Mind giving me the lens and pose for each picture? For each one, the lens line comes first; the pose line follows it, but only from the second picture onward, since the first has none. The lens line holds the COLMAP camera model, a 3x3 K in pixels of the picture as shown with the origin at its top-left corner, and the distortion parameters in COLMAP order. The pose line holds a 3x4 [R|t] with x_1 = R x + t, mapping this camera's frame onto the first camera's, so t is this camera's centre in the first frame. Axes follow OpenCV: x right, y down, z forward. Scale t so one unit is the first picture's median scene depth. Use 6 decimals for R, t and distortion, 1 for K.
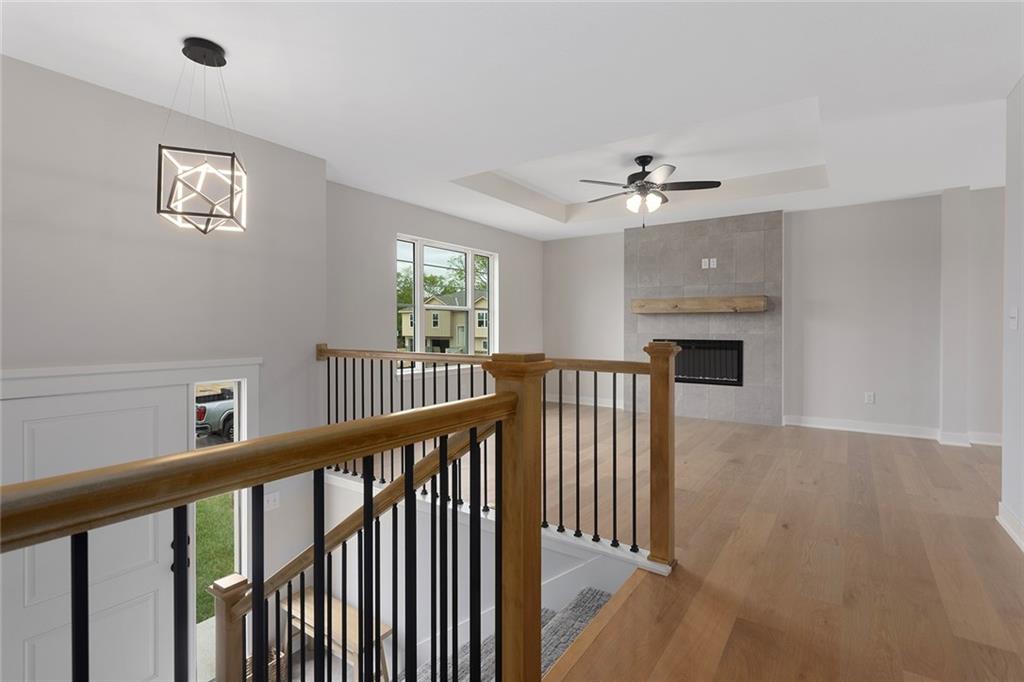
lens RADIAL K [[490.9, 0, 503.4], [0, 490.9, 331.1], [0, 0, 1]] dist [-0.000636, 0.002320]
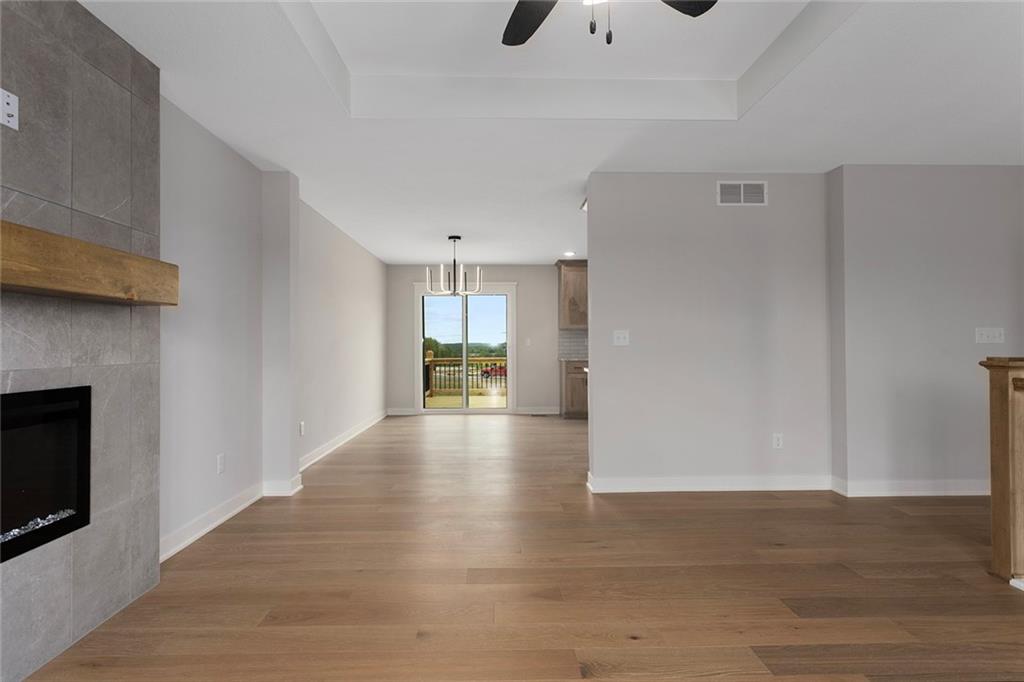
lens RADIAL K [[490.9, 0, 509.1], [0, 490.9, 338.4], [0, 0, 1]] dist [-0.000636, 0.002320]
pose [[-0.596421, 0.014806, 0.802535, 0.048278], [0.015002, 0.999861, -0.007298, -0.006275], [-0.802532, 0.007687, -0.596560, 0.963384]]
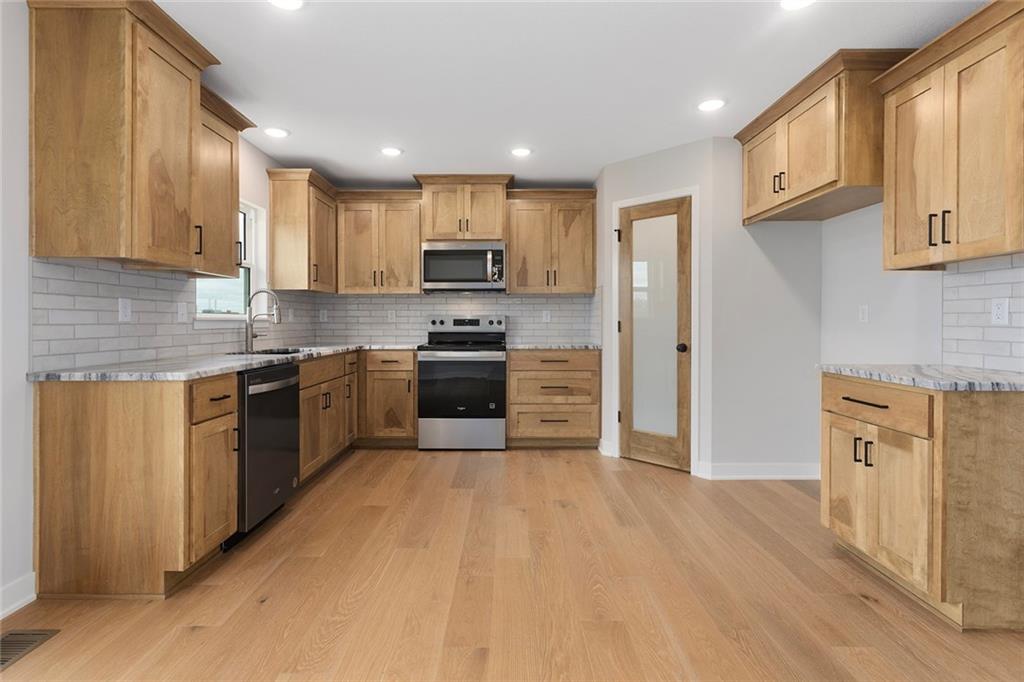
lens RADIAL K [[490.9, 0, 508.3], [0, 490.9, 325.9], [0, 0, 1]] dist [-0.000636, 0.002320]
pose [[-0.822166, 0.003909, -0.569235, 0.998873], [-0.008055, 0.999796, 0.018500, -0.000892], [0.569191, 0.019796, -0.821967, 0.492735]]
